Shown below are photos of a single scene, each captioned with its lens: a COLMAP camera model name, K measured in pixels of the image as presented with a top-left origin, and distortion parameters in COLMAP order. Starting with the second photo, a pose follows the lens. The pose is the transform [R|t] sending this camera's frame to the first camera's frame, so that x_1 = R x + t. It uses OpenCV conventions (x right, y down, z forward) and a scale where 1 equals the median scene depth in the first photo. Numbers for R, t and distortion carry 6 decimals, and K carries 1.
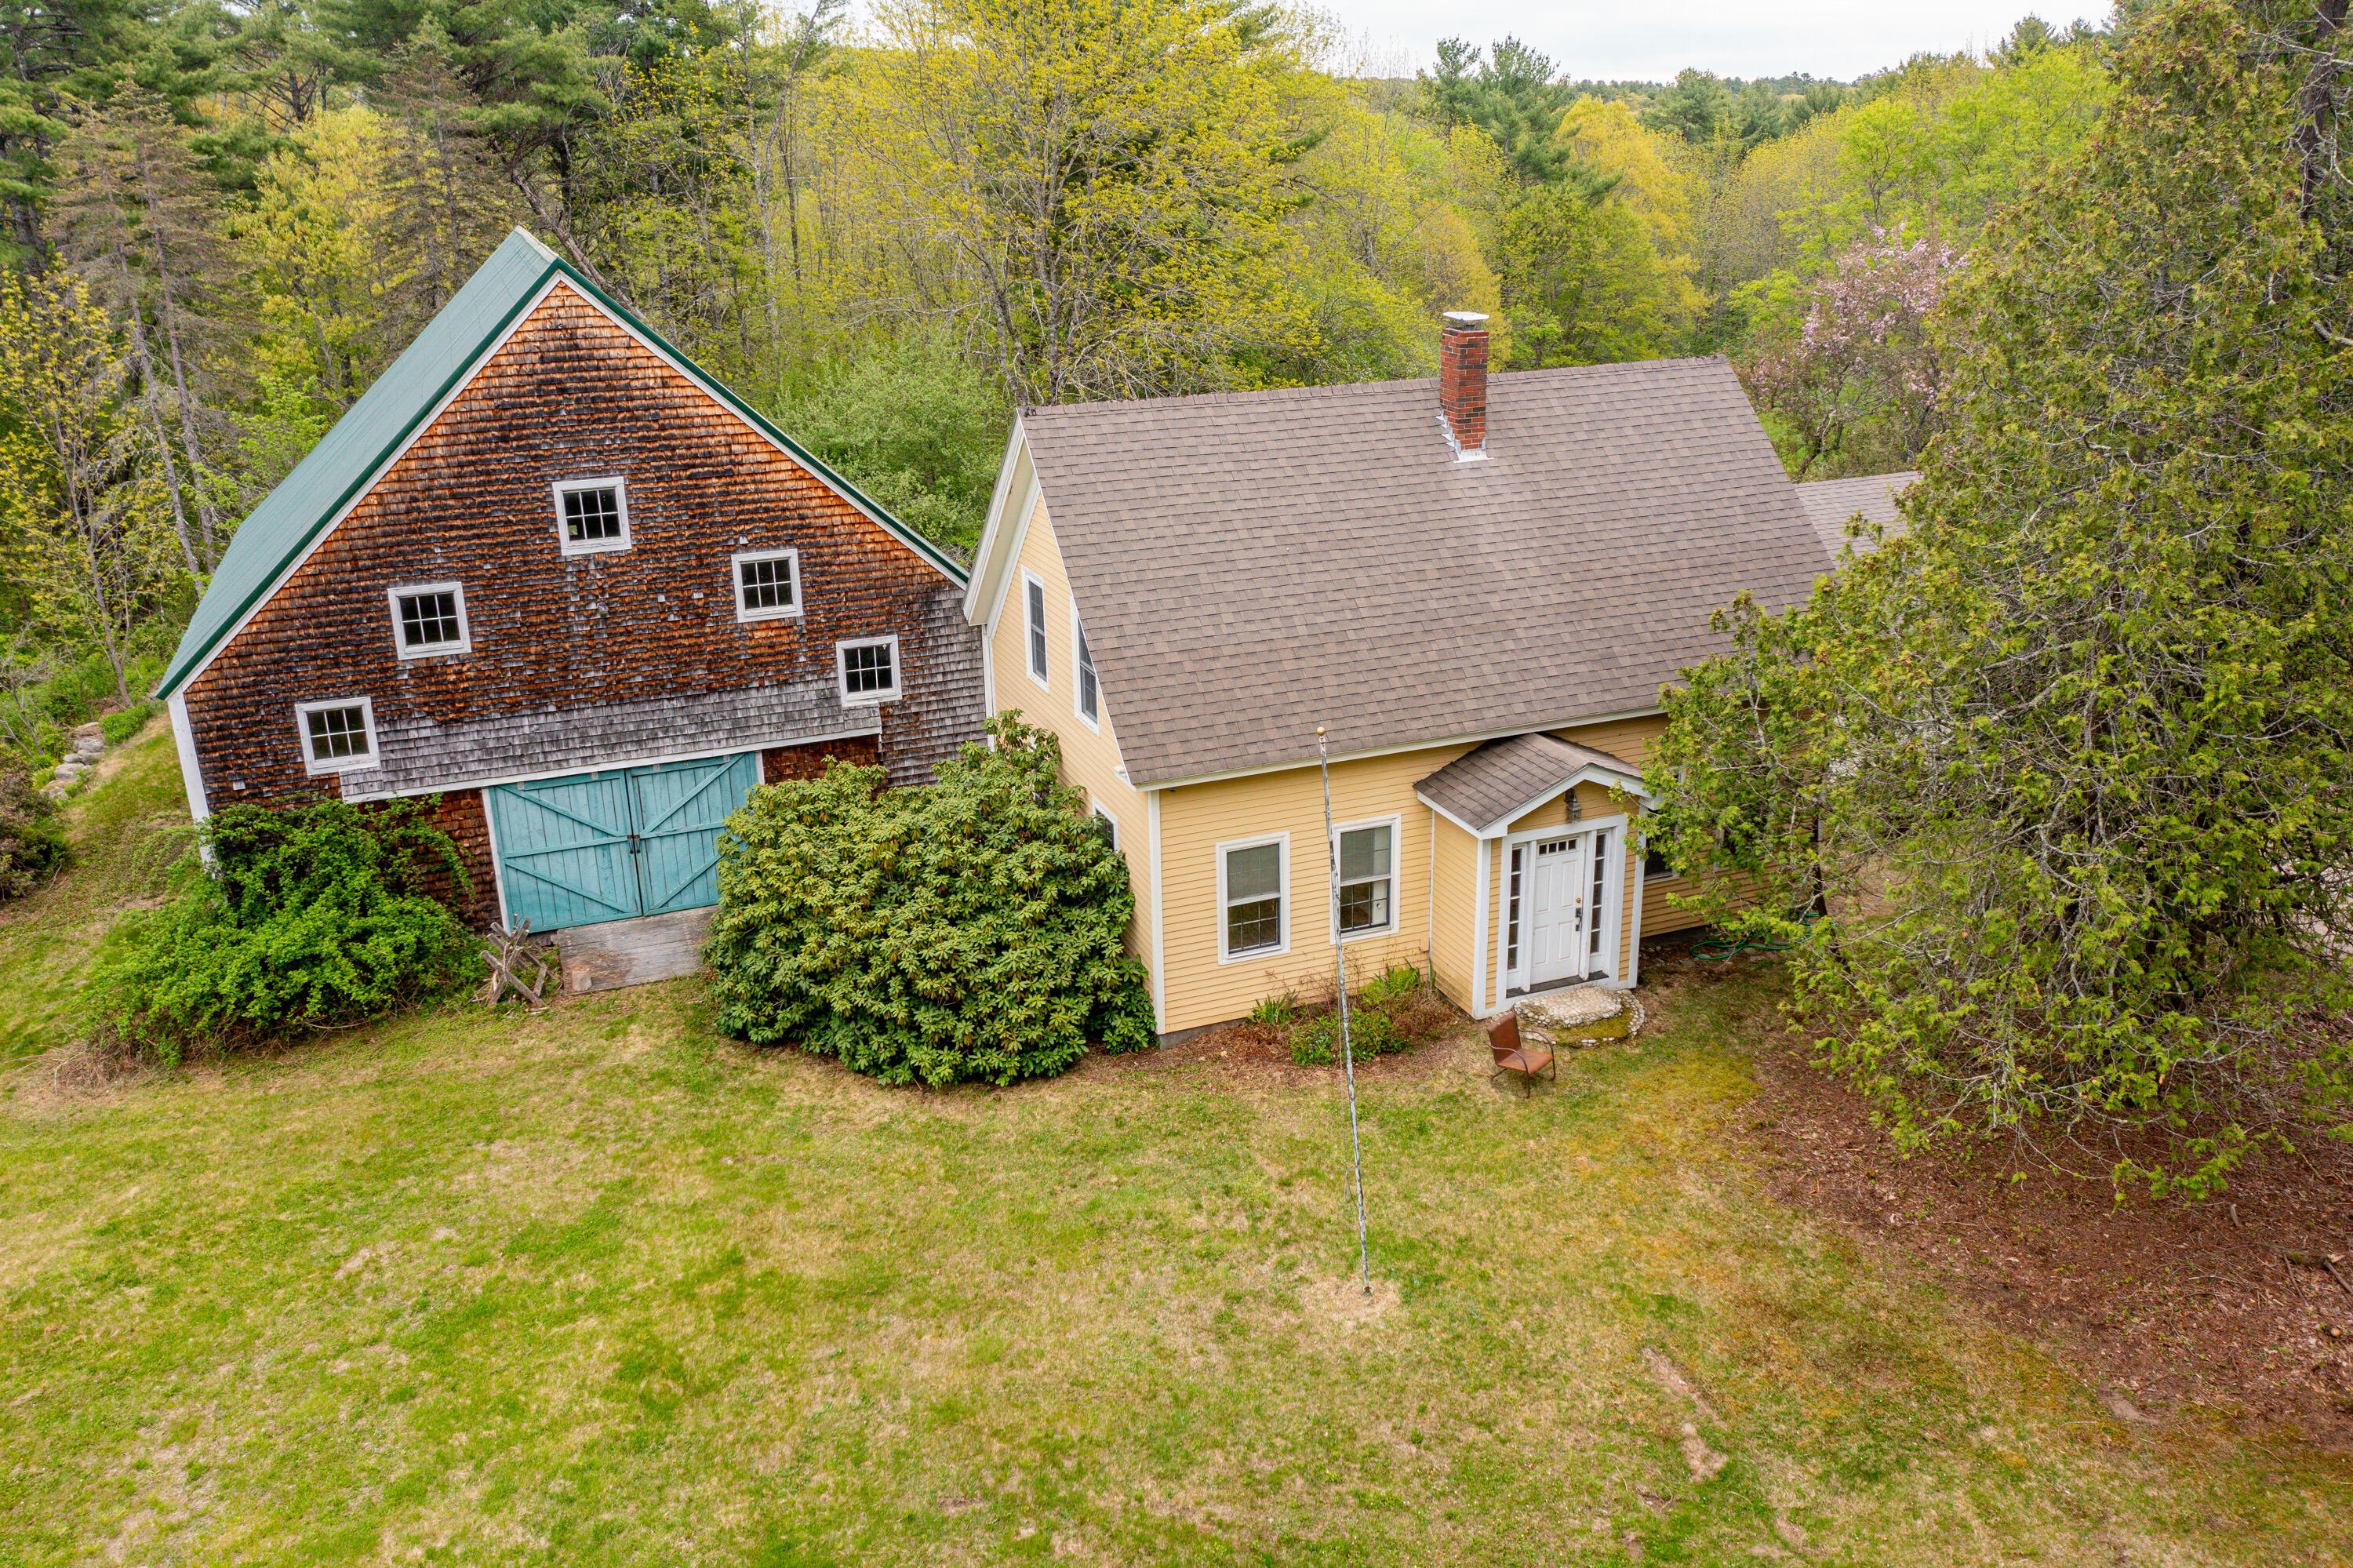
lens RADIAL K [[1875.3, 0, 1175.7], [0, 1875.3, 782.6], [0, 0, 1]] dist [-0.015201, -0.002053]
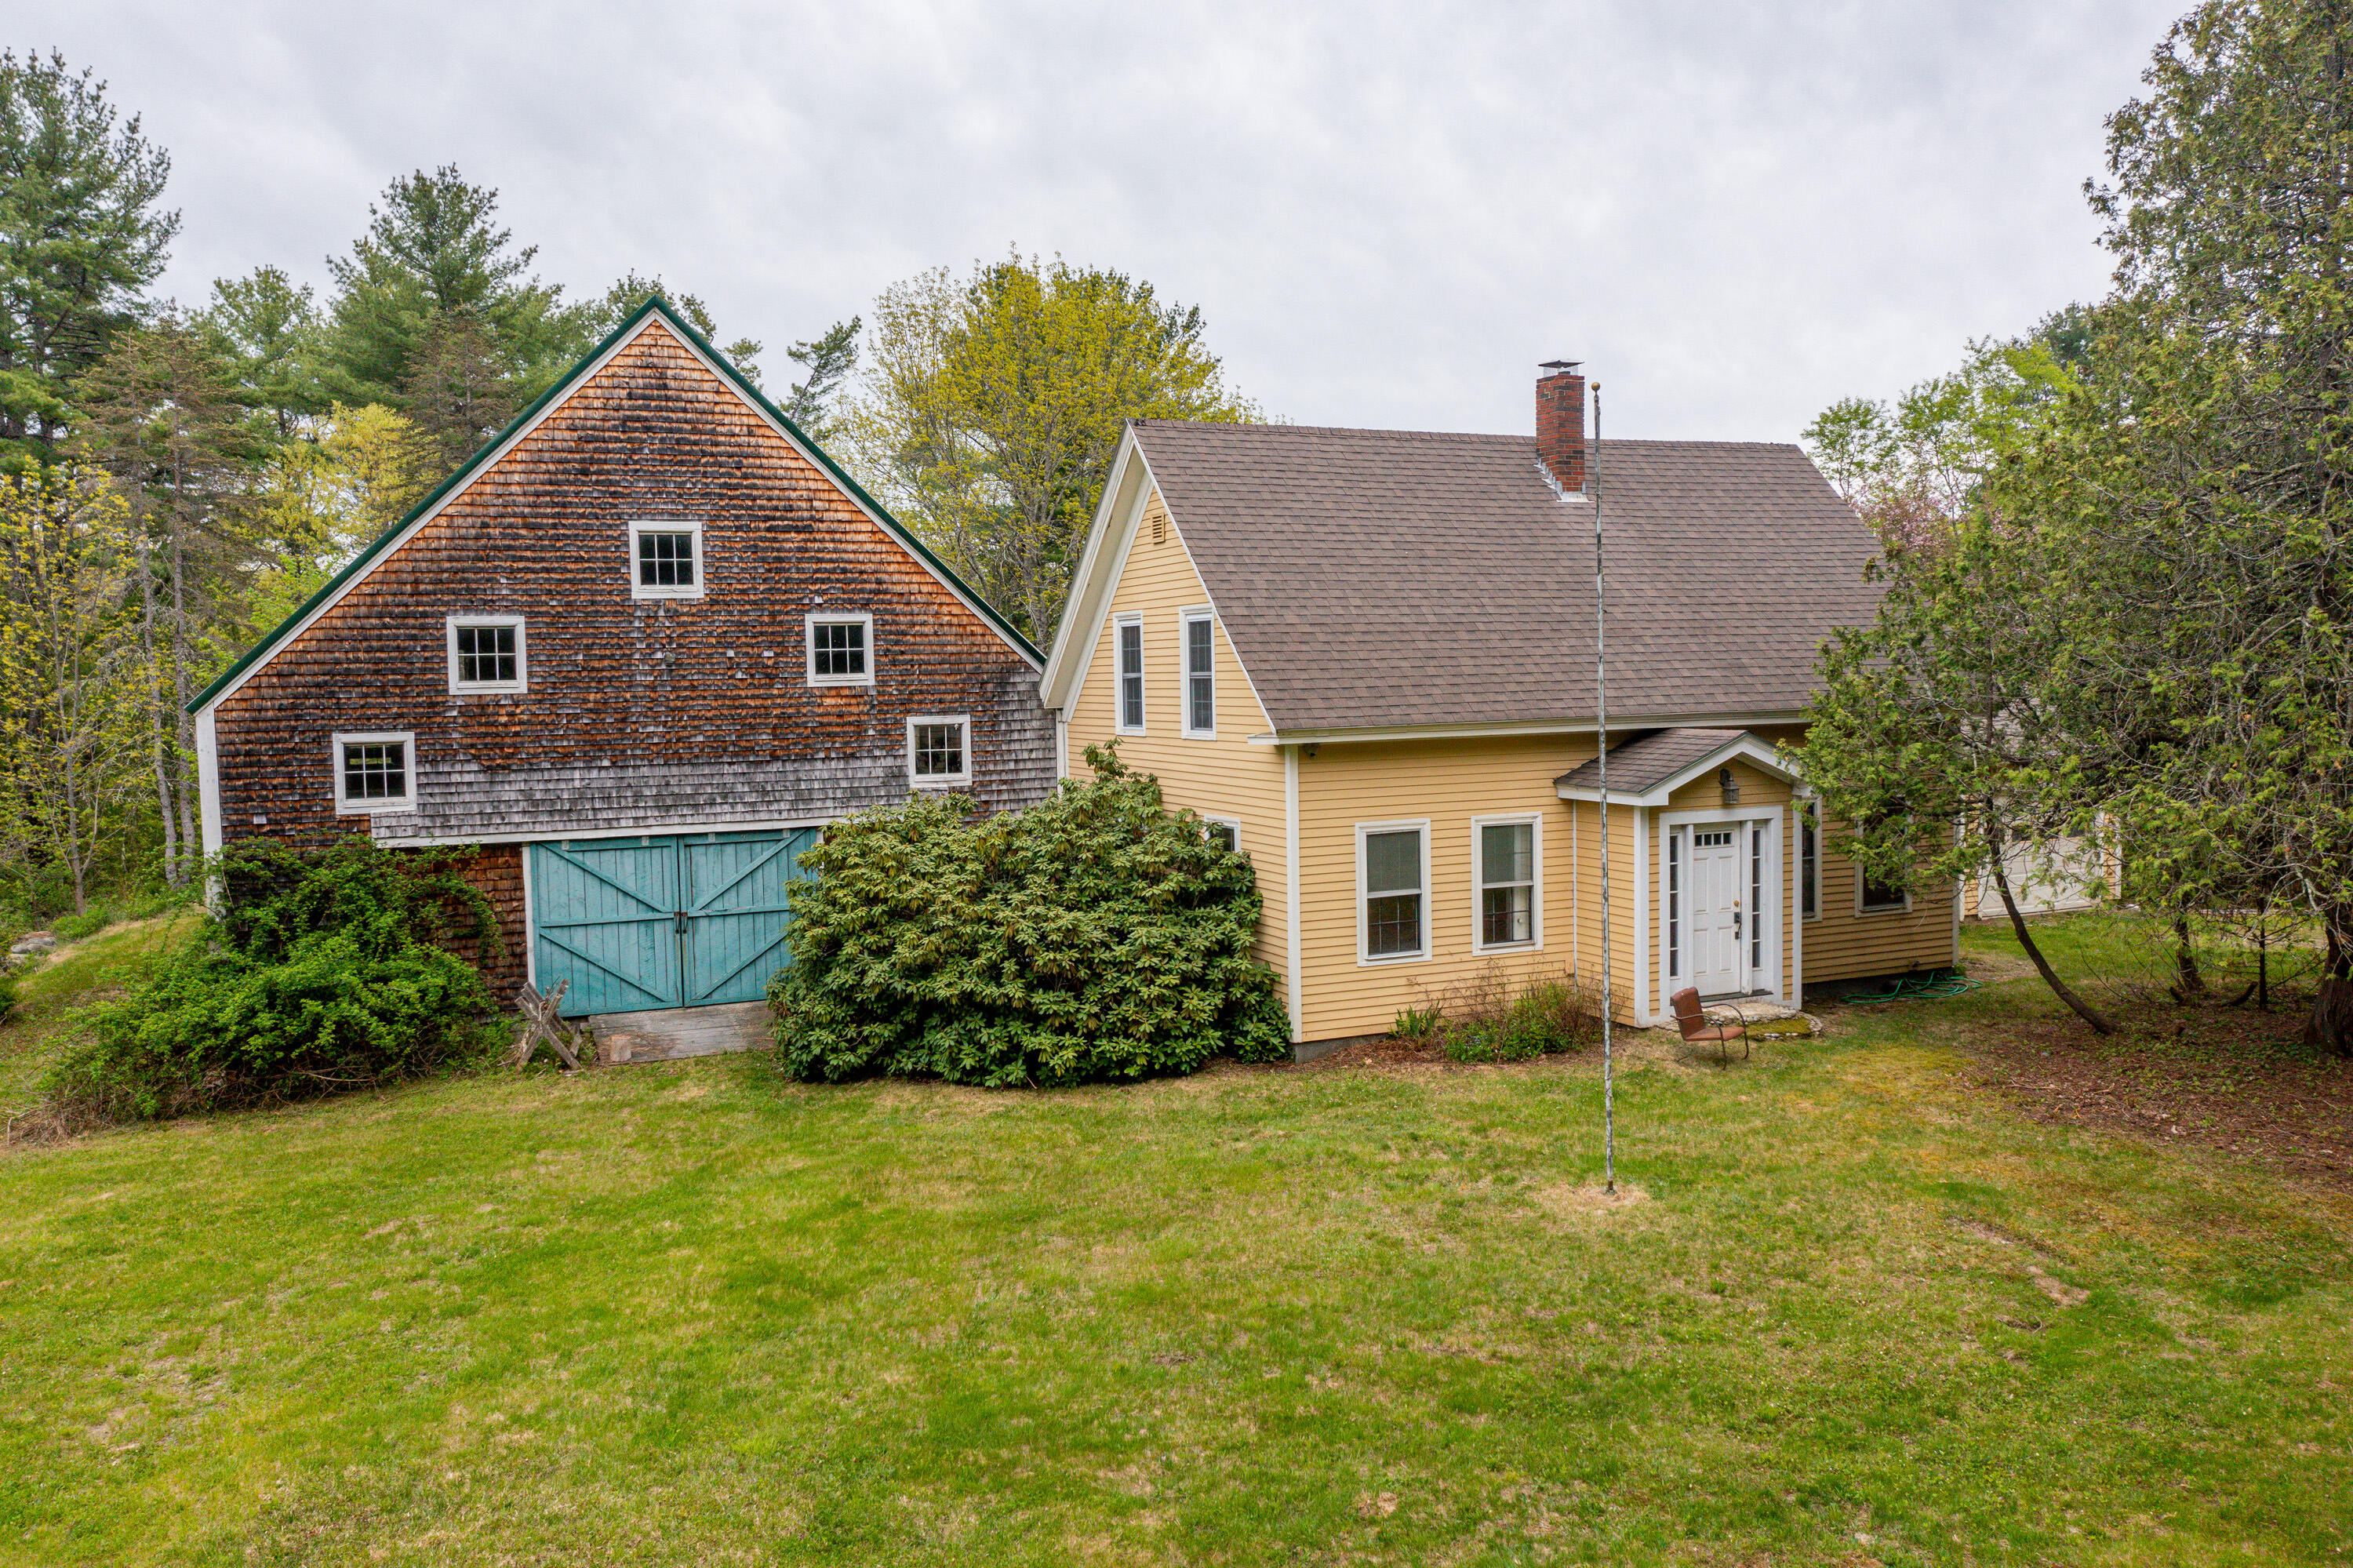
lens RADIAL K [[1875.3, 0, 1176.4], [0, 1875.3, 777.4], [0, 0, 1]] dist [-0.015201, -0.002053]
pose [[0.998655, -0.000251, 0.051844, -0.106033], [0.014512, 0.961365, -0.274895, 0.244023], [-0.049772, 0.275278, 0.960076, 0.102341]]
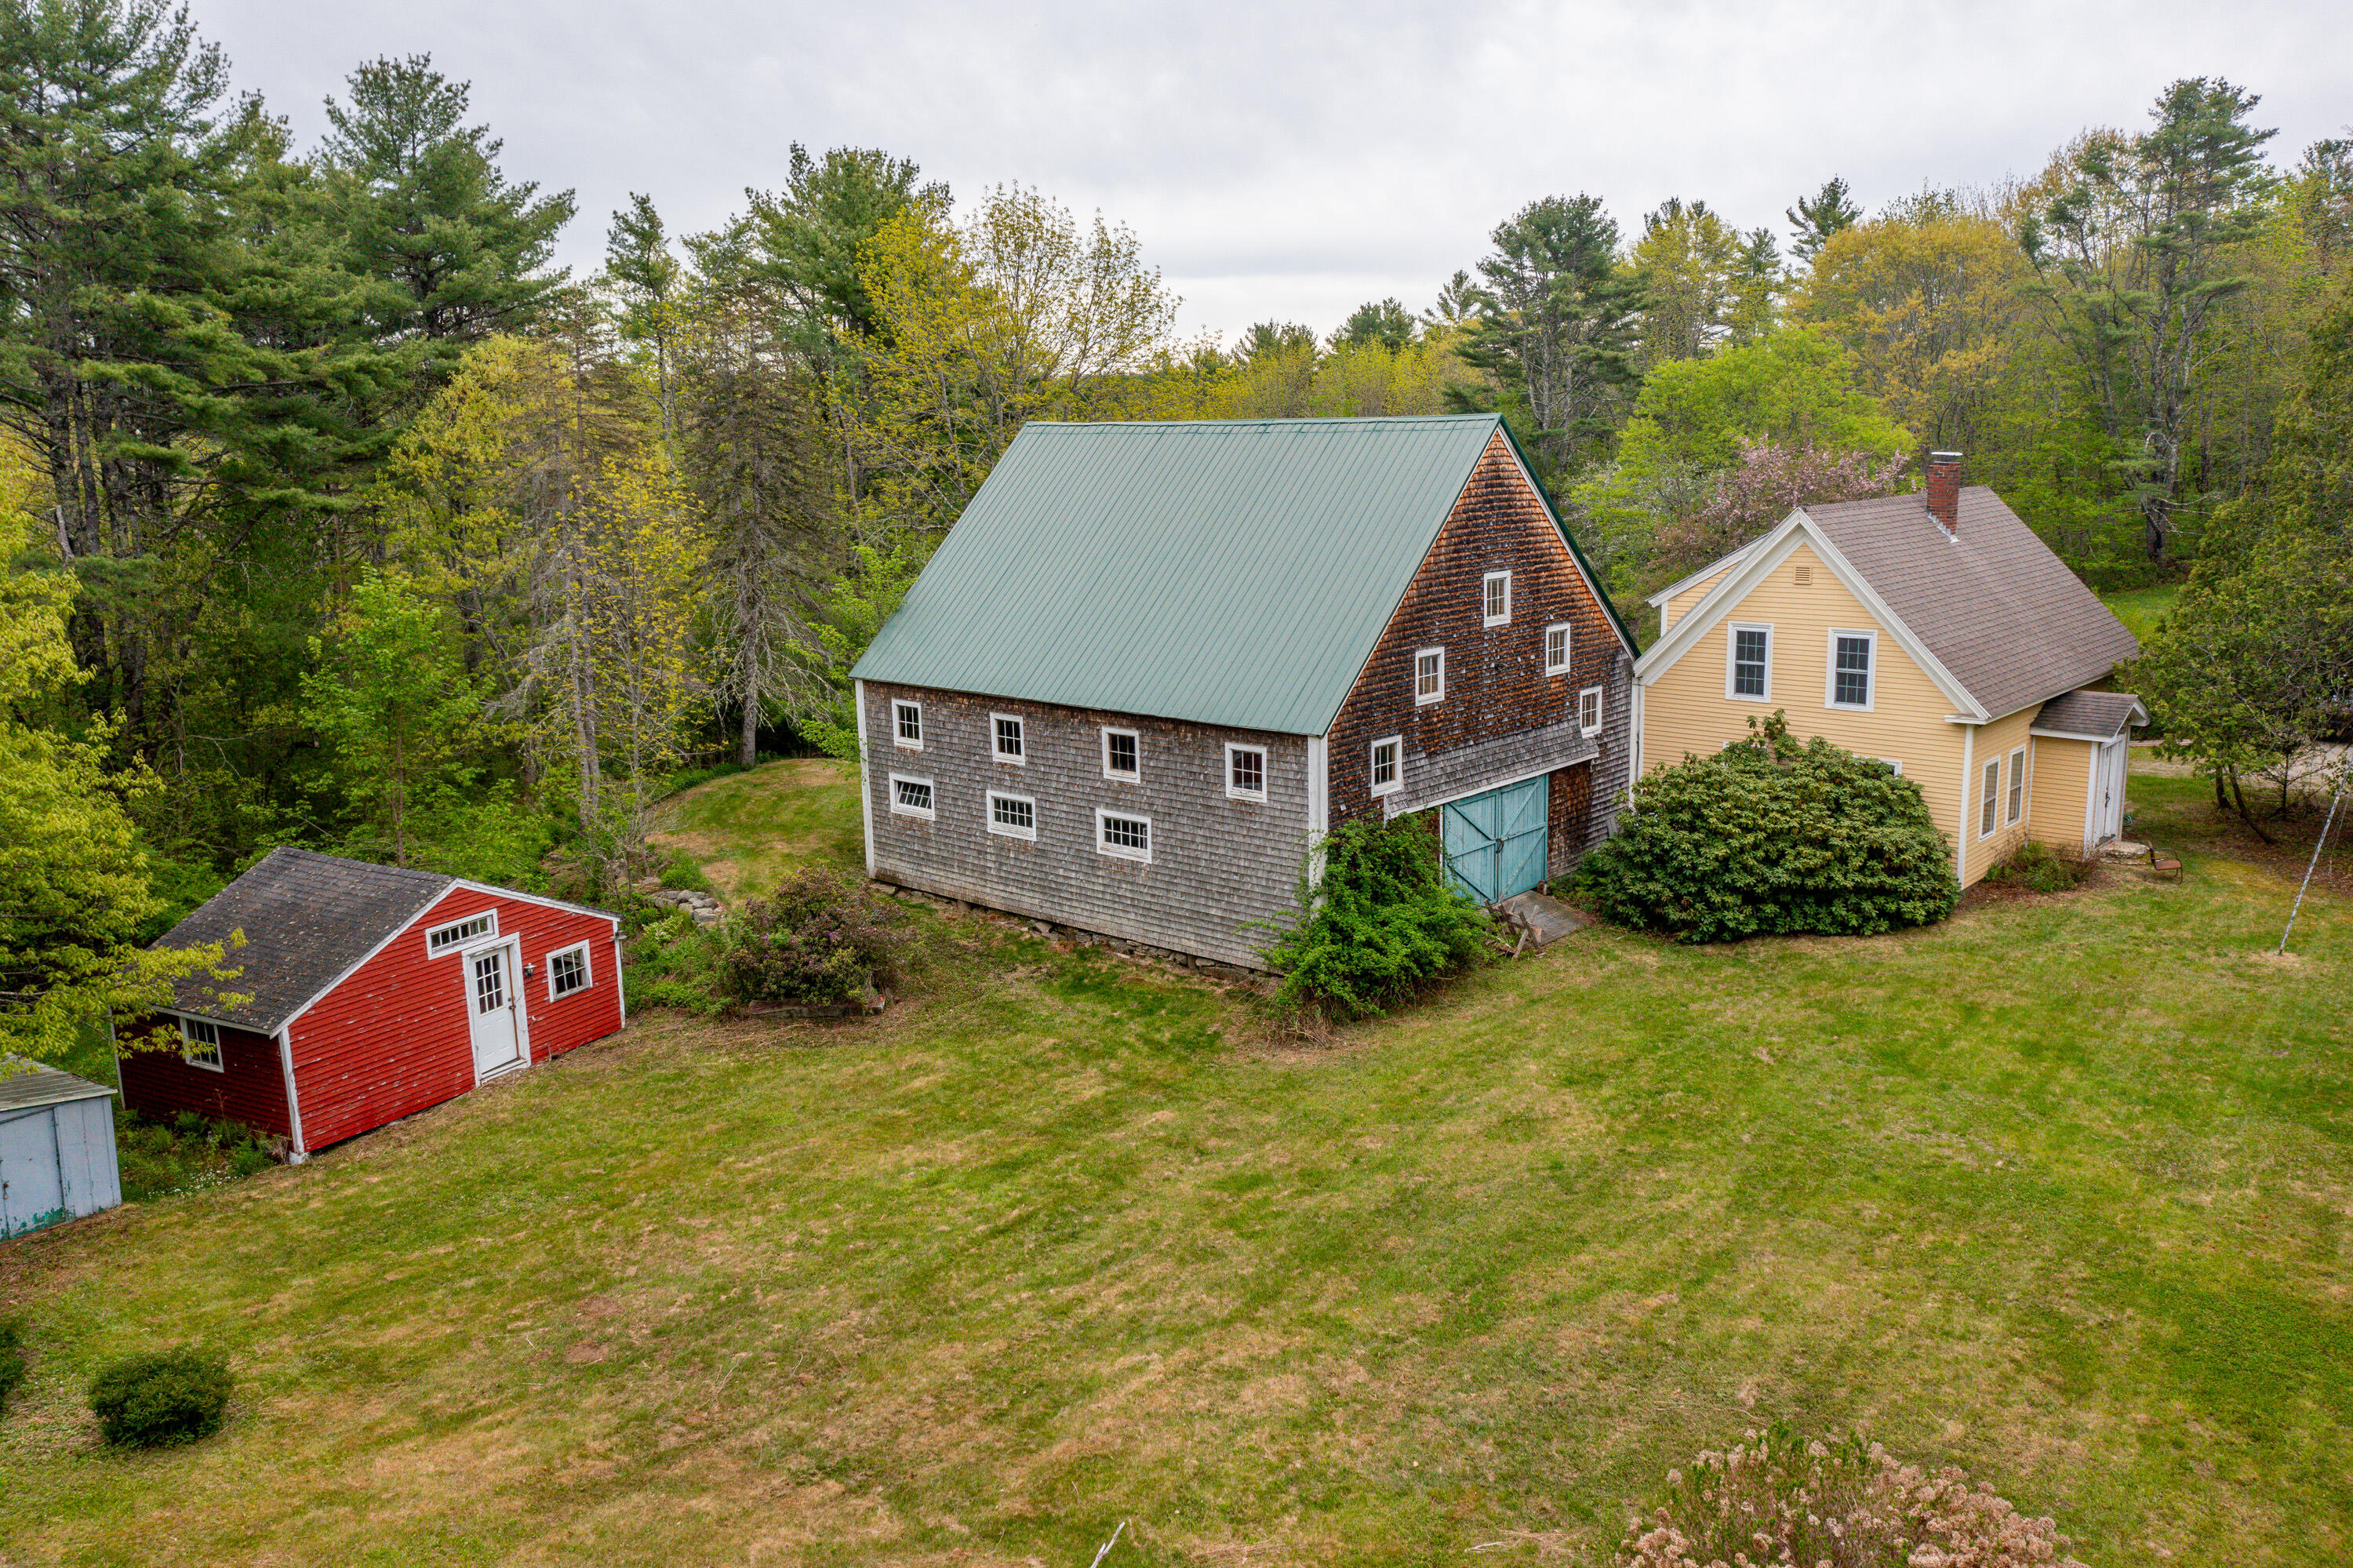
lens RADIAL K [[1875.3, 0, 1183.9], [0, 1875.3, 789.9], [0, 0, 1]] dist [-0.015201, -0.002053]
pose [[0.884828, -0.085290, 0.458045, -1.220839], [0.150191, 0.982836, -0.107123, 0.115126], [-0.441046, 0.163580, 0.882451, -0.098664]]
